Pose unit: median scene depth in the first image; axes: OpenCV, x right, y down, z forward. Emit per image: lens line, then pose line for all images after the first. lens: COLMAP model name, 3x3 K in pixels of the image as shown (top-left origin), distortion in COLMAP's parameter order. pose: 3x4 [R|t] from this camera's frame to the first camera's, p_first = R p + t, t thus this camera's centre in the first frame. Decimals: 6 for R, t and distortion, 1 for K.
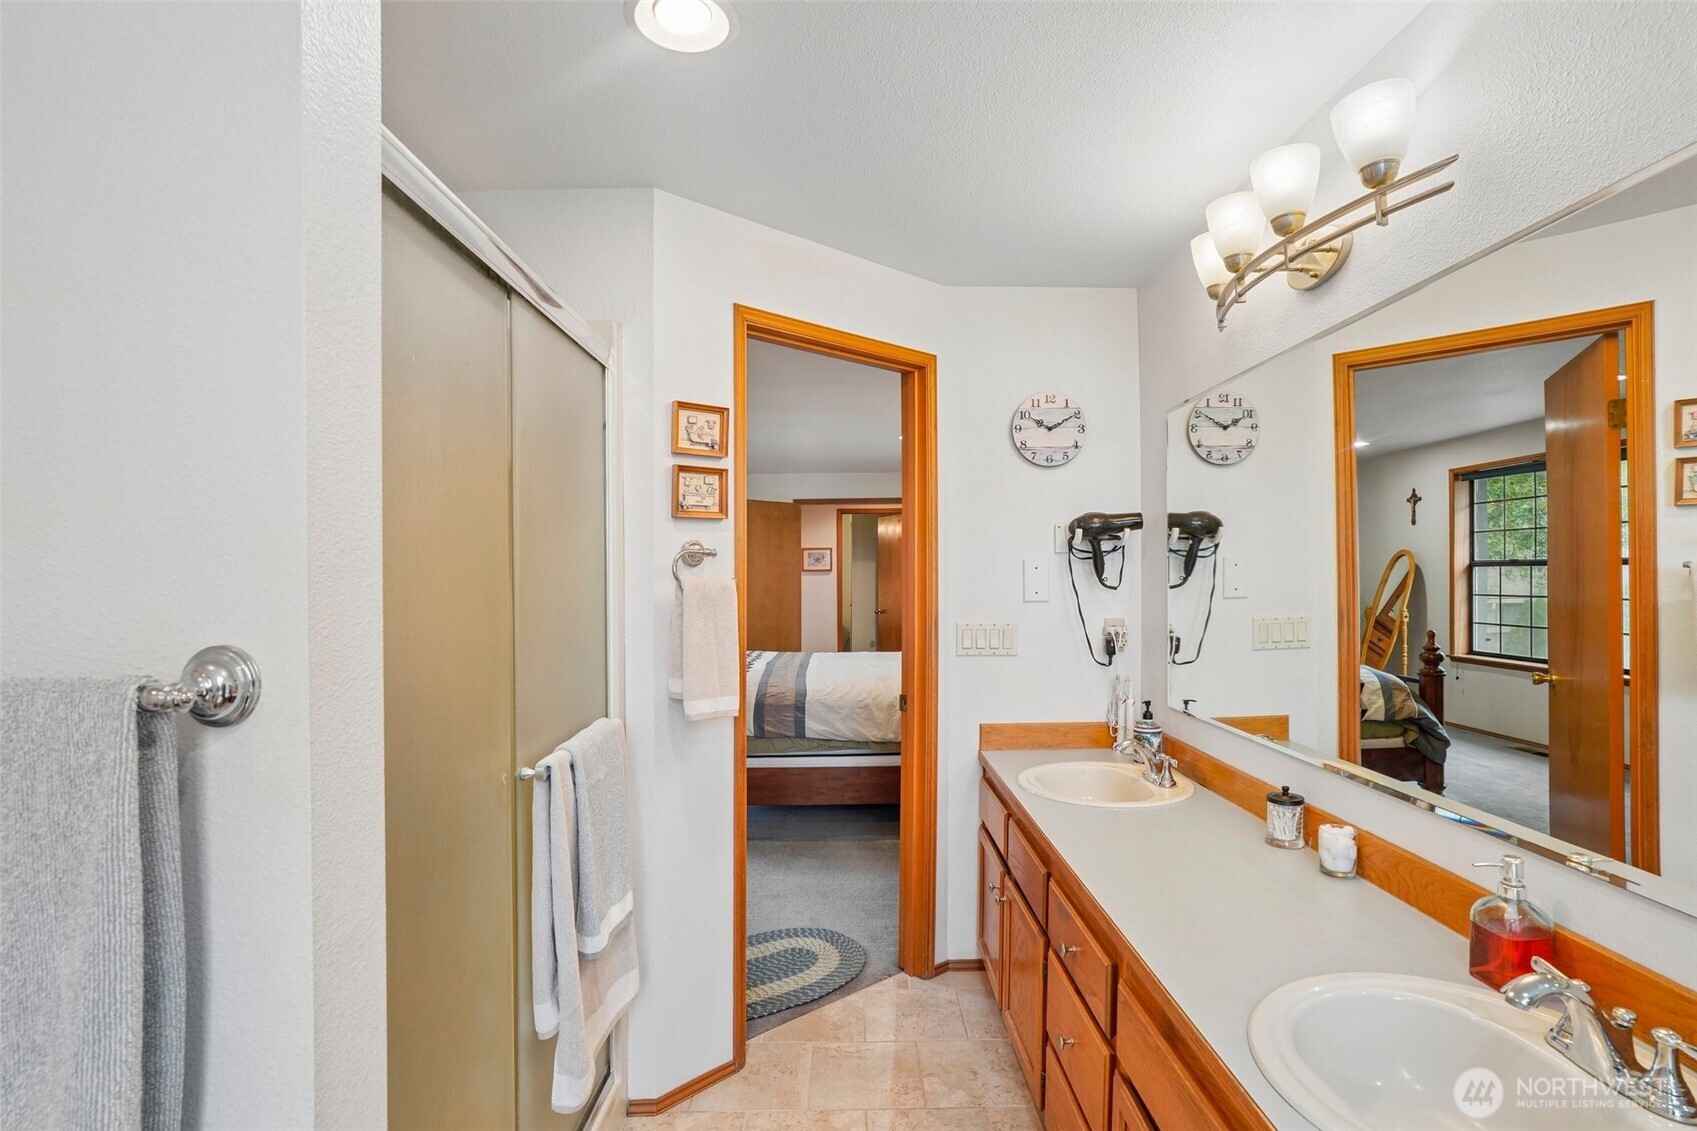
lens RADIAL K [[791.6, 0, 837.9], [0, 791.6, 556.4], [0, 0, 1]] dist [-0.077588, 0.033839]
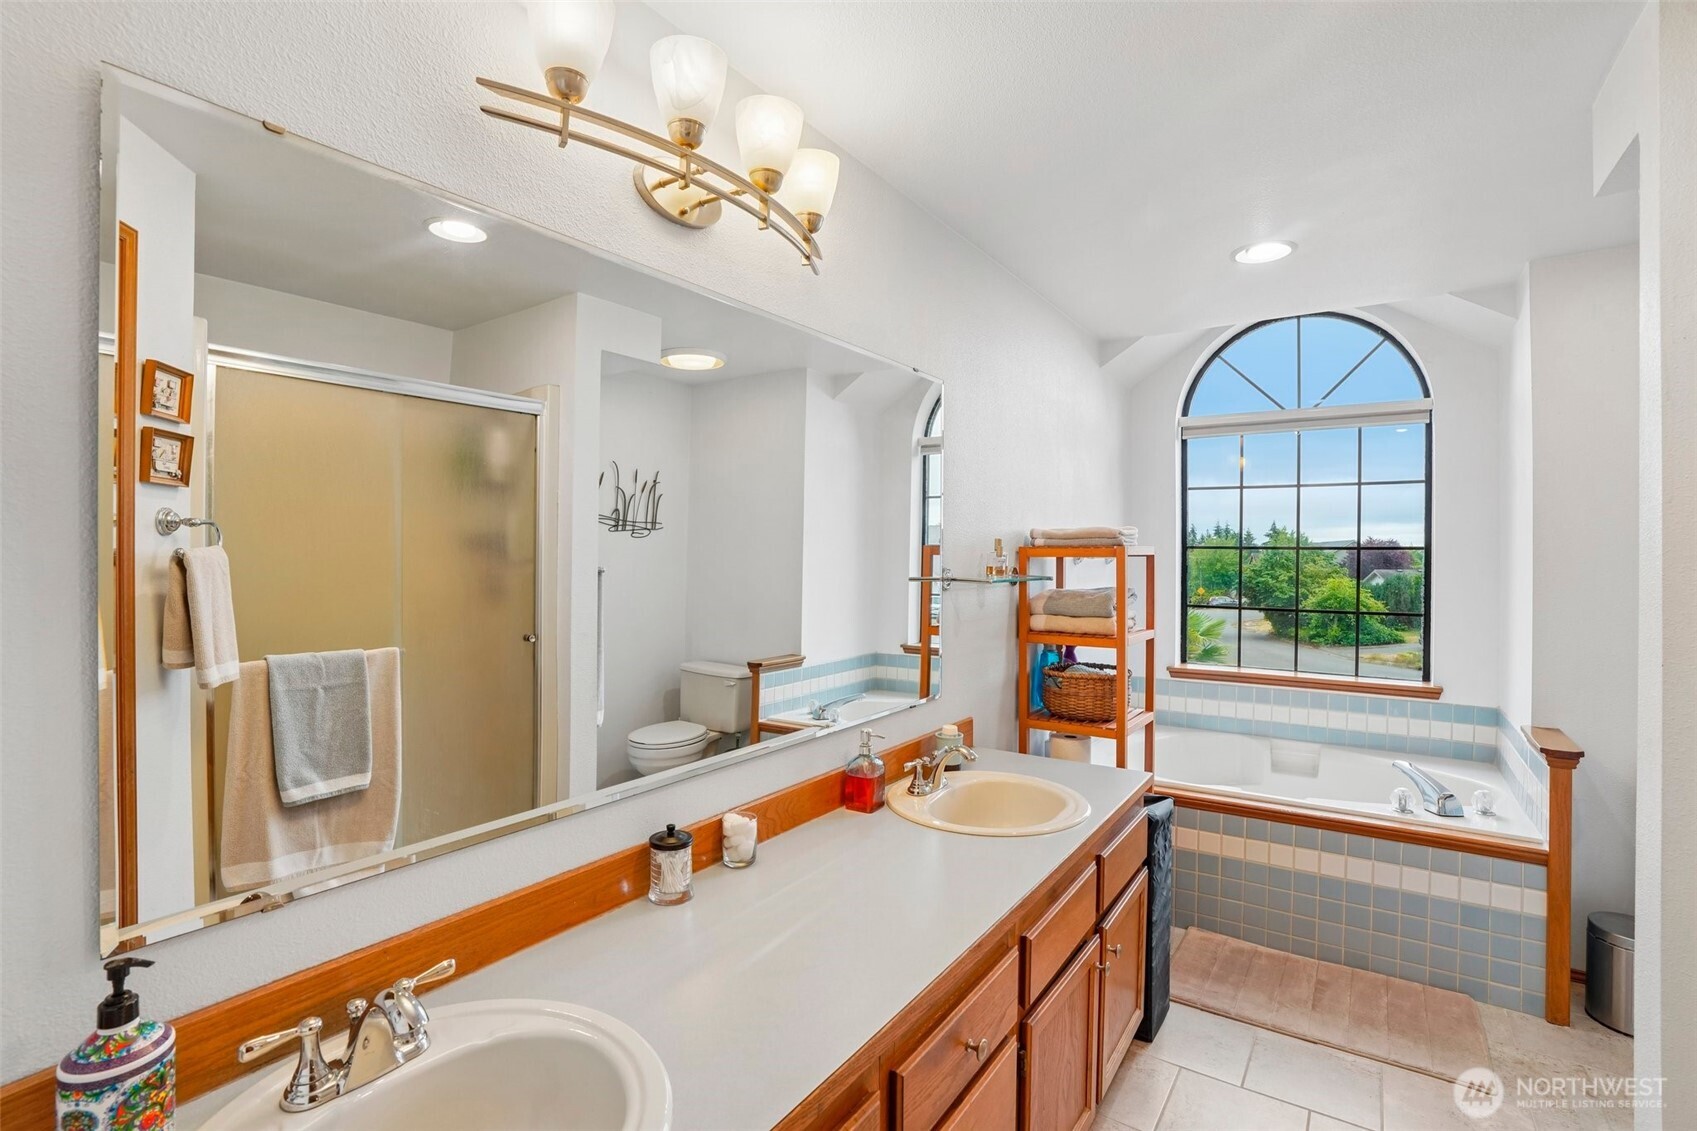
lens RADIAL K [[791.6, 0, 837.9], [0, 791.6, 556.4], [0, 0, 1]] dist [-0.077588, 0.033839]
pose [[-0.827787, 0.002133, 0.561038, -0.009988], [-0.012384, 0.999680, -0.022071, 0.039516], [-0.560905, -0.025218, -0.827496, 1.574224]]
